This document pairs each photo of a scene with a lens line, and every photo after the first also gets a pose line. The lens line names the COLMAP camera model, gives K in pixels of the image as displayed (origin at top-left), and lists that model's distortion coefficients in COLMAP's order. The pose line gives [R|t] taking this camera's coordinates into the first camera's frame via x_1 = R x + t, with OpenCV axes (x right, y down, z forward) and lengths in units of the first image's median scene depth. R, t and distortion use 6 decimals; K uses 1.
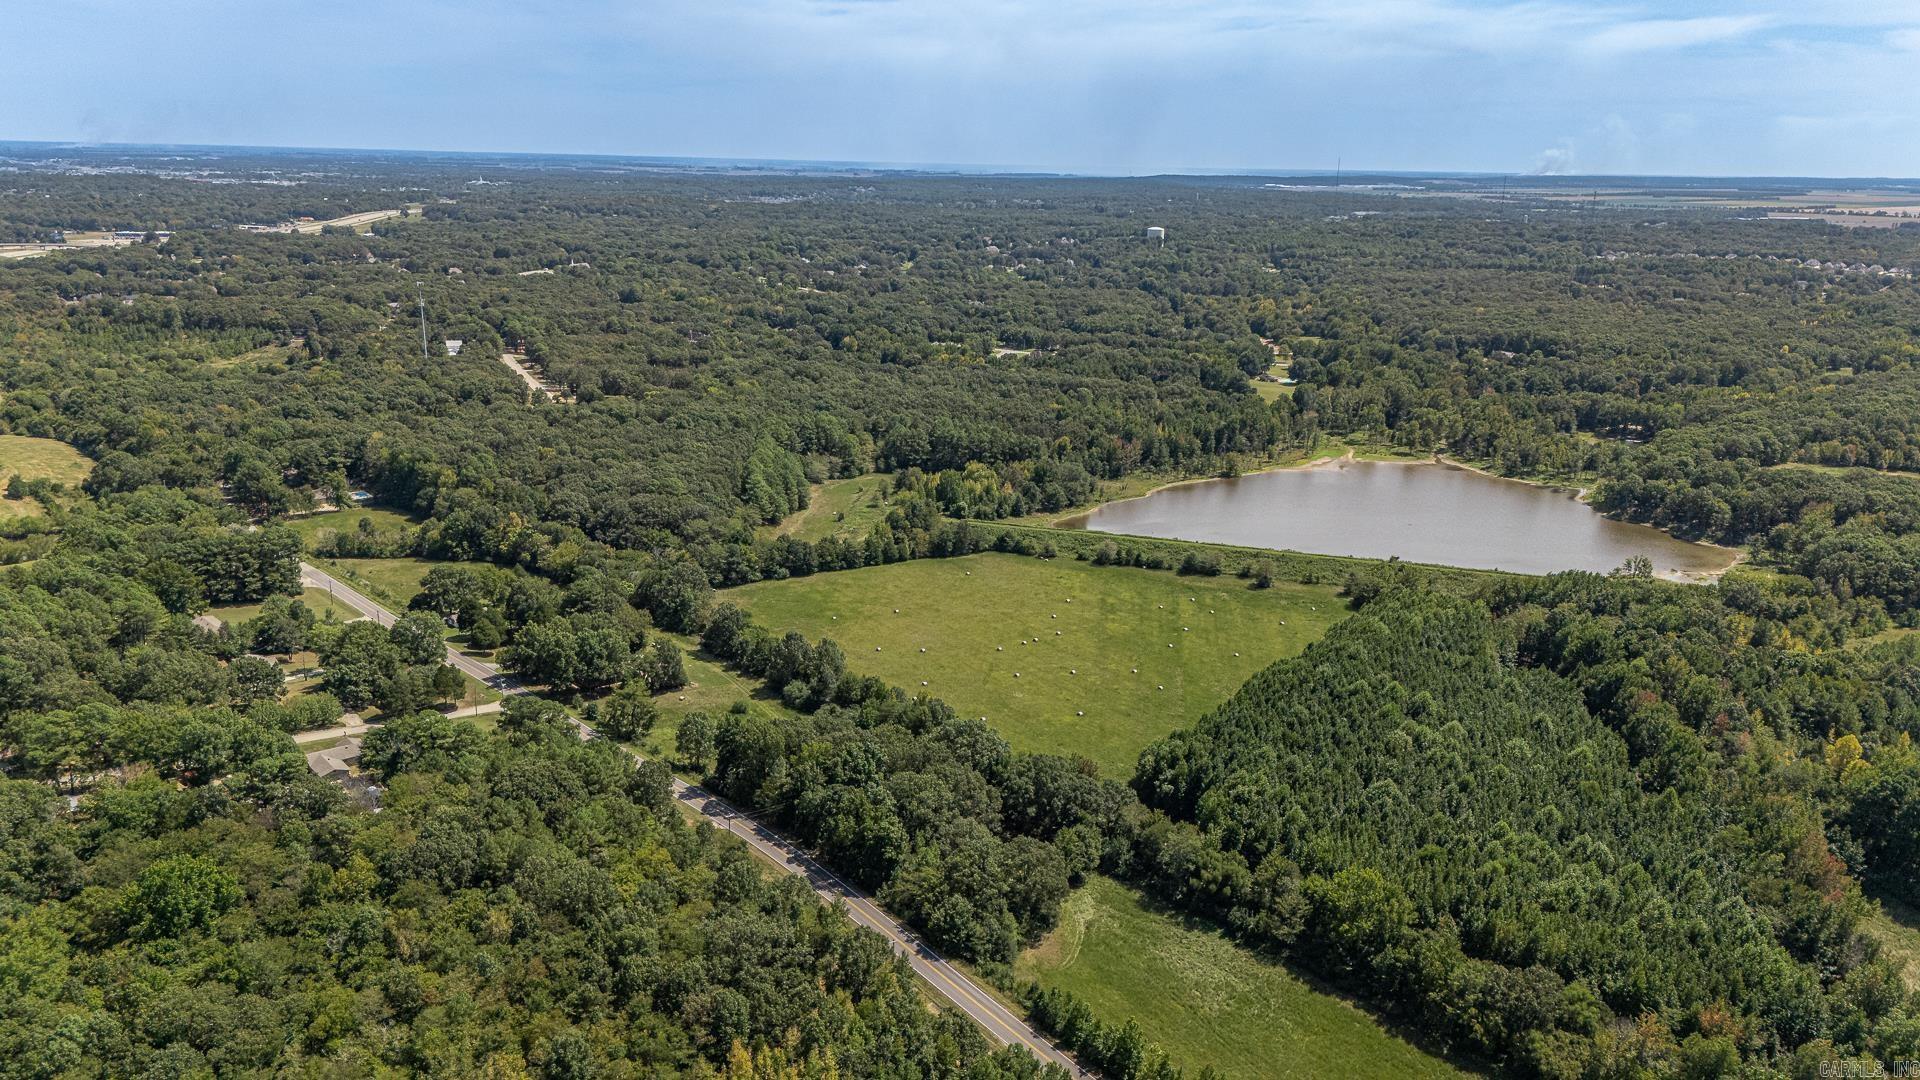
lens RADIAL K [[1411.0, 0, 959.2], [0, 1411.0, 538.5], [0, 0, 1]] dist [0.068692, -0.057504]
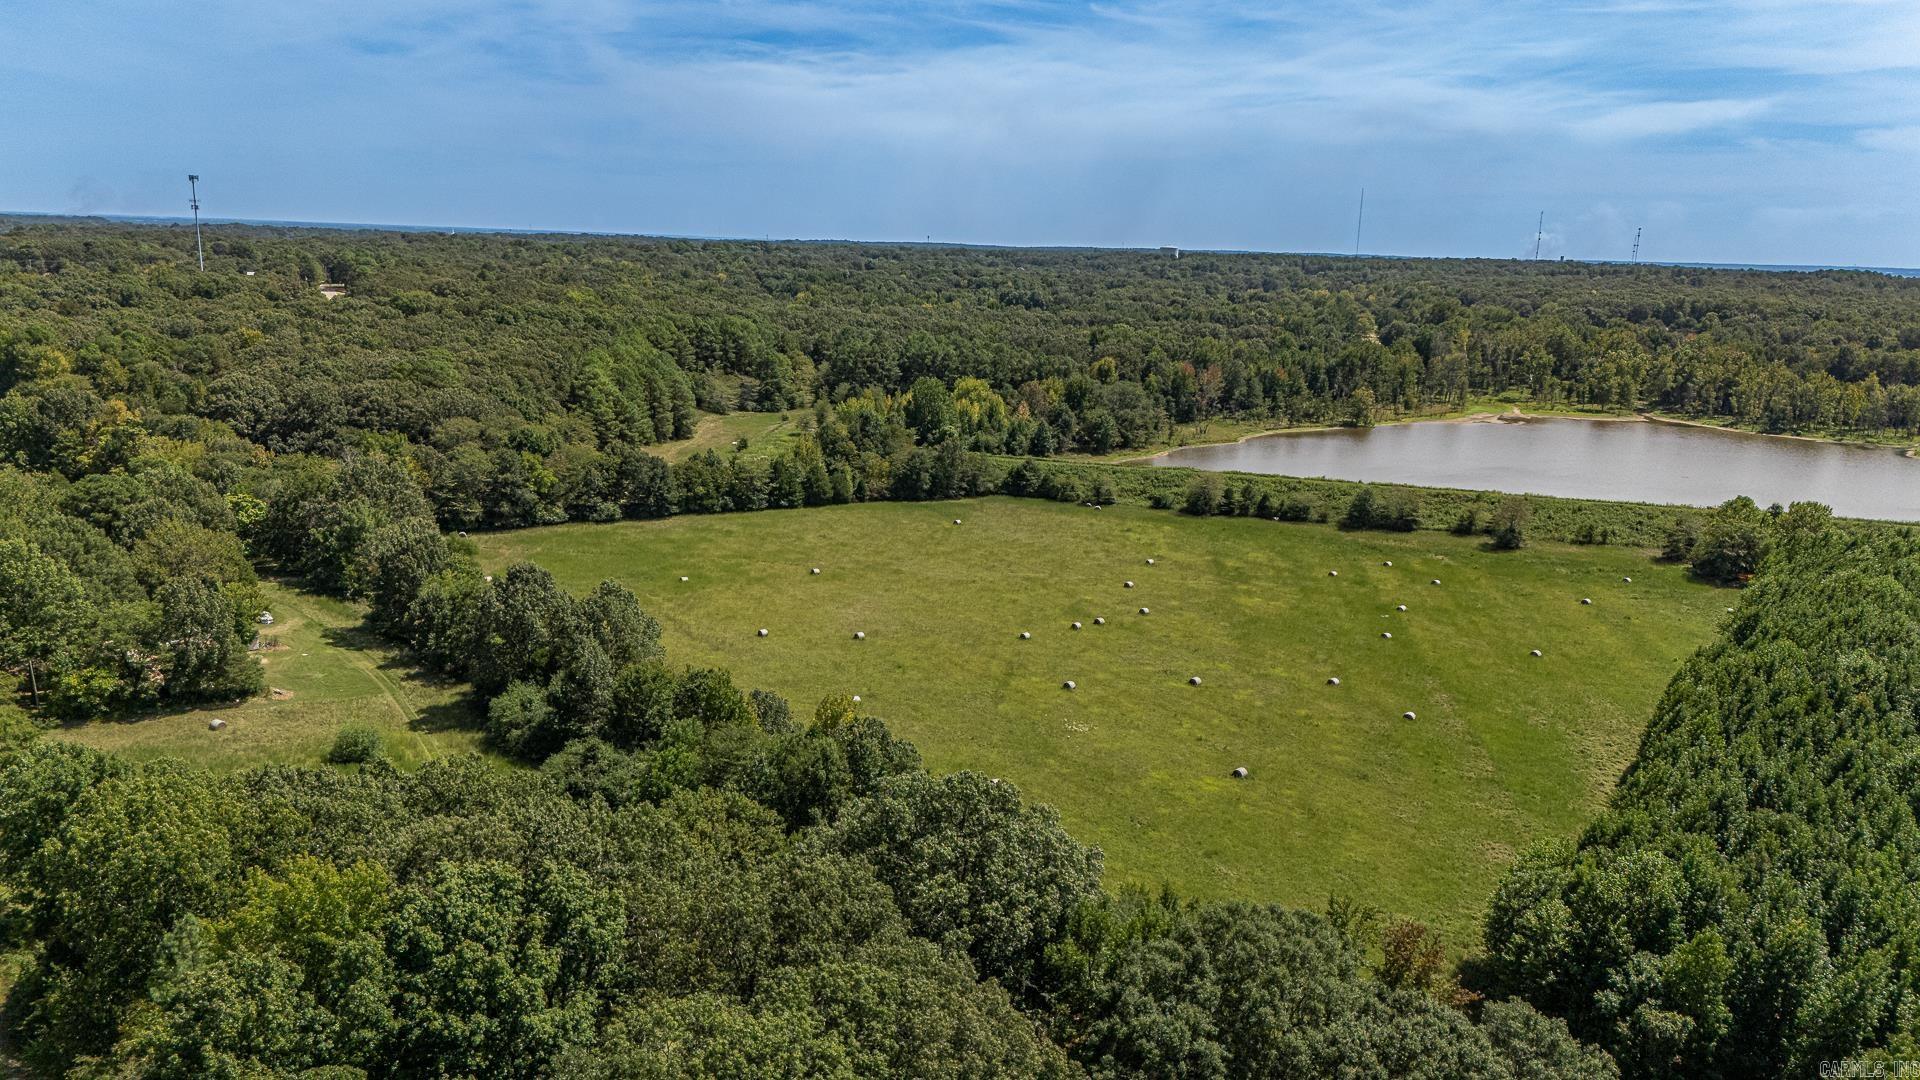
lens RADIAL K [[1411.0, 0, 964.5], [0, 1411.0, 542.4], [0, 0, 1]] dist [0.068692, -0.057504]
pose [[0.999871, 0.010096, 0.012519, 0.002037], [-0.009409, 0.998507, -0.053798, 0.060445], [-0.013043, 0.053674, 0.998473, 0.444592]]
